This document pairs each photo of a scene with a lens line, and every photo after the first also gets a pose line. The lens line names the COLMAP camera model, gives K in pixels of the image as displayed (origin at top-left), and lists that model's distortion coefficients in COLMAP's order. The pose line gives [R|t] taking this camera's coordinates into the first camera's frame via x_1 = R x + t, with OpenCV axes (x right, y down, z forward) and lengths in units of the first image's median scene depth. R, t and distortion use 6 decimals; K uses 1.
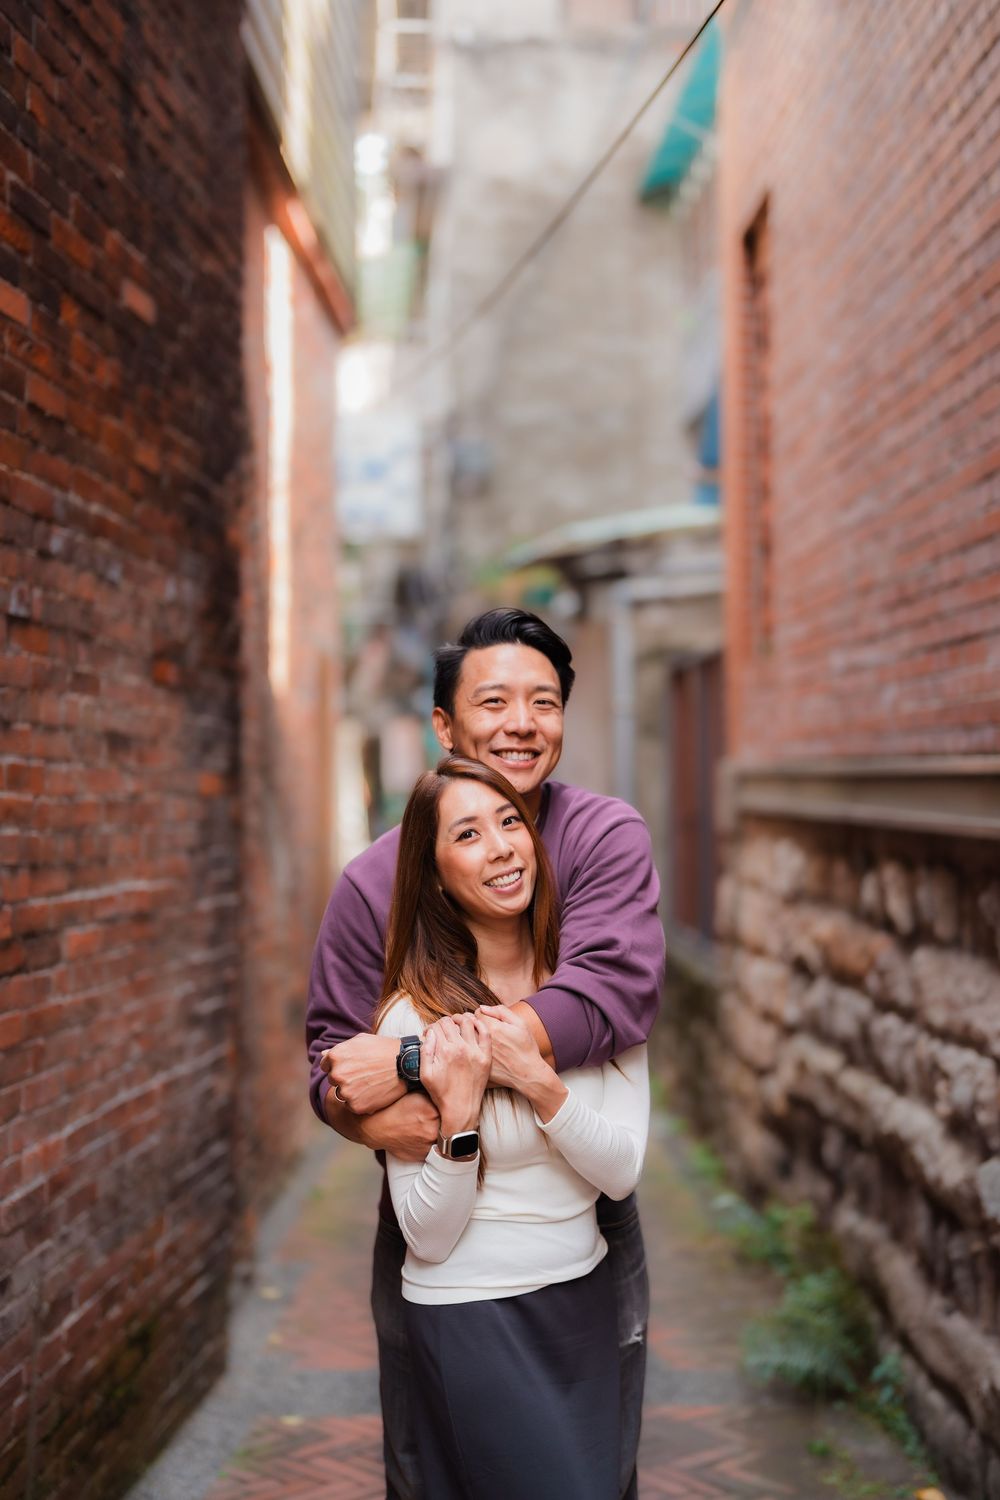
lens RADIAL K [[2304.0, 0, 567.1], [0, 2304.0, 724.8], [0, 0, 1]] dist [0.009823, 0.035231]
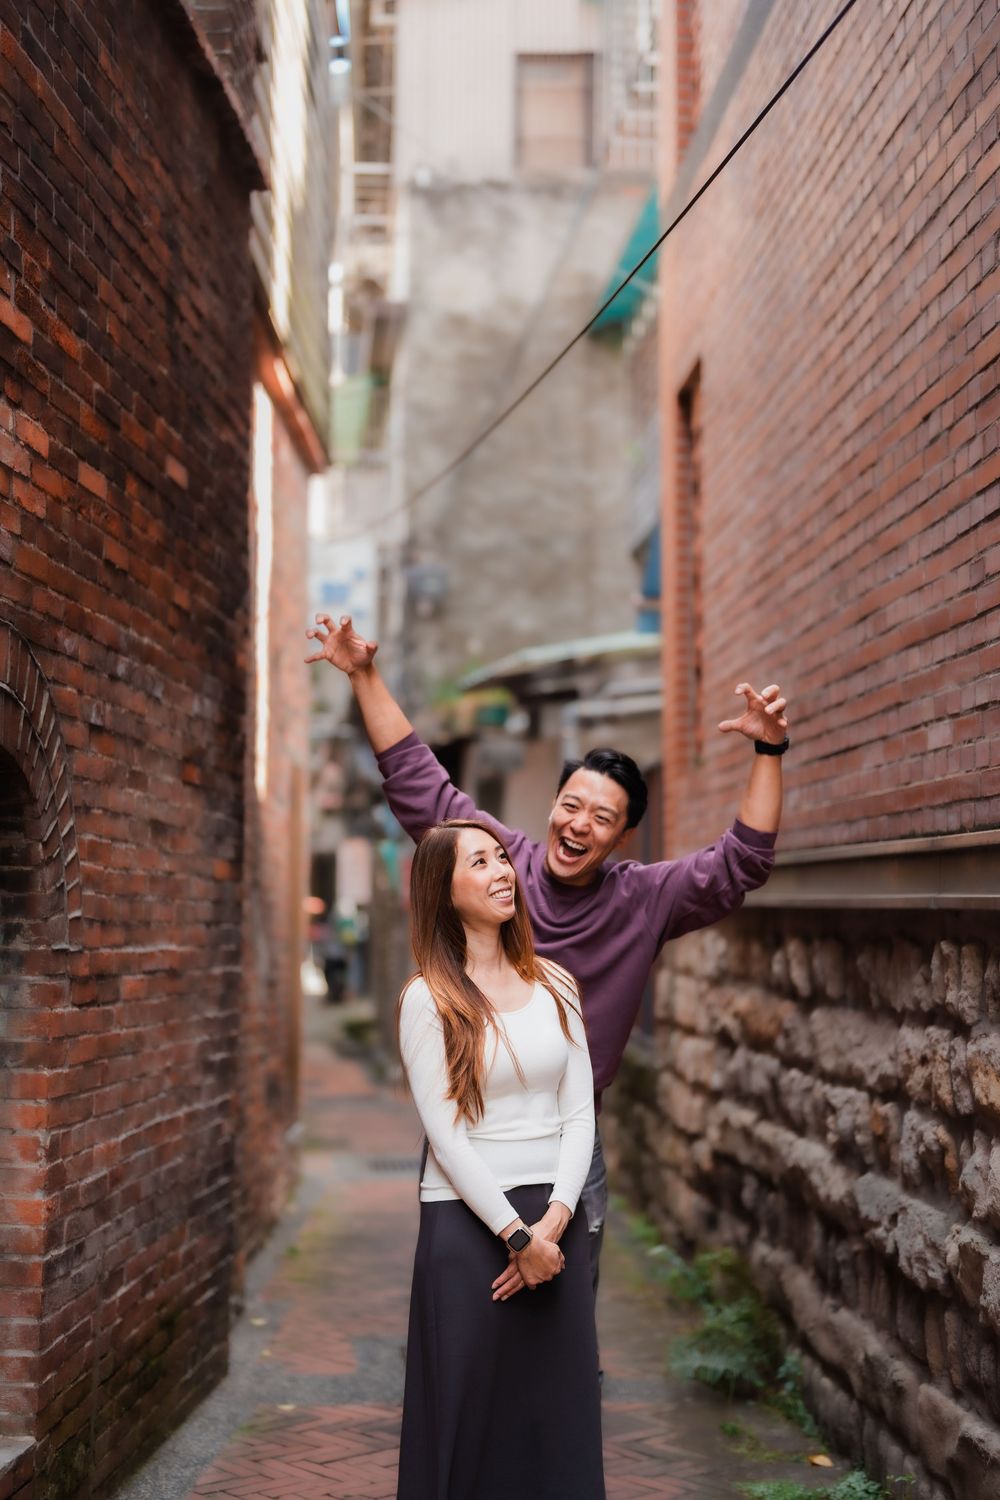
lens RADIAL K [[2509.2, 0, 497.0], [0, 2509.2, 768.7], [0, 0, 1]] dist [0.014999, 0.061280]
pose [[0.999960, 0.005454, -0.007049, -0.004153], [-0.005700, 0.999360, -0.035319, 0.020038], [0.006852, 0.035358, 0.999351, -0.316419]]
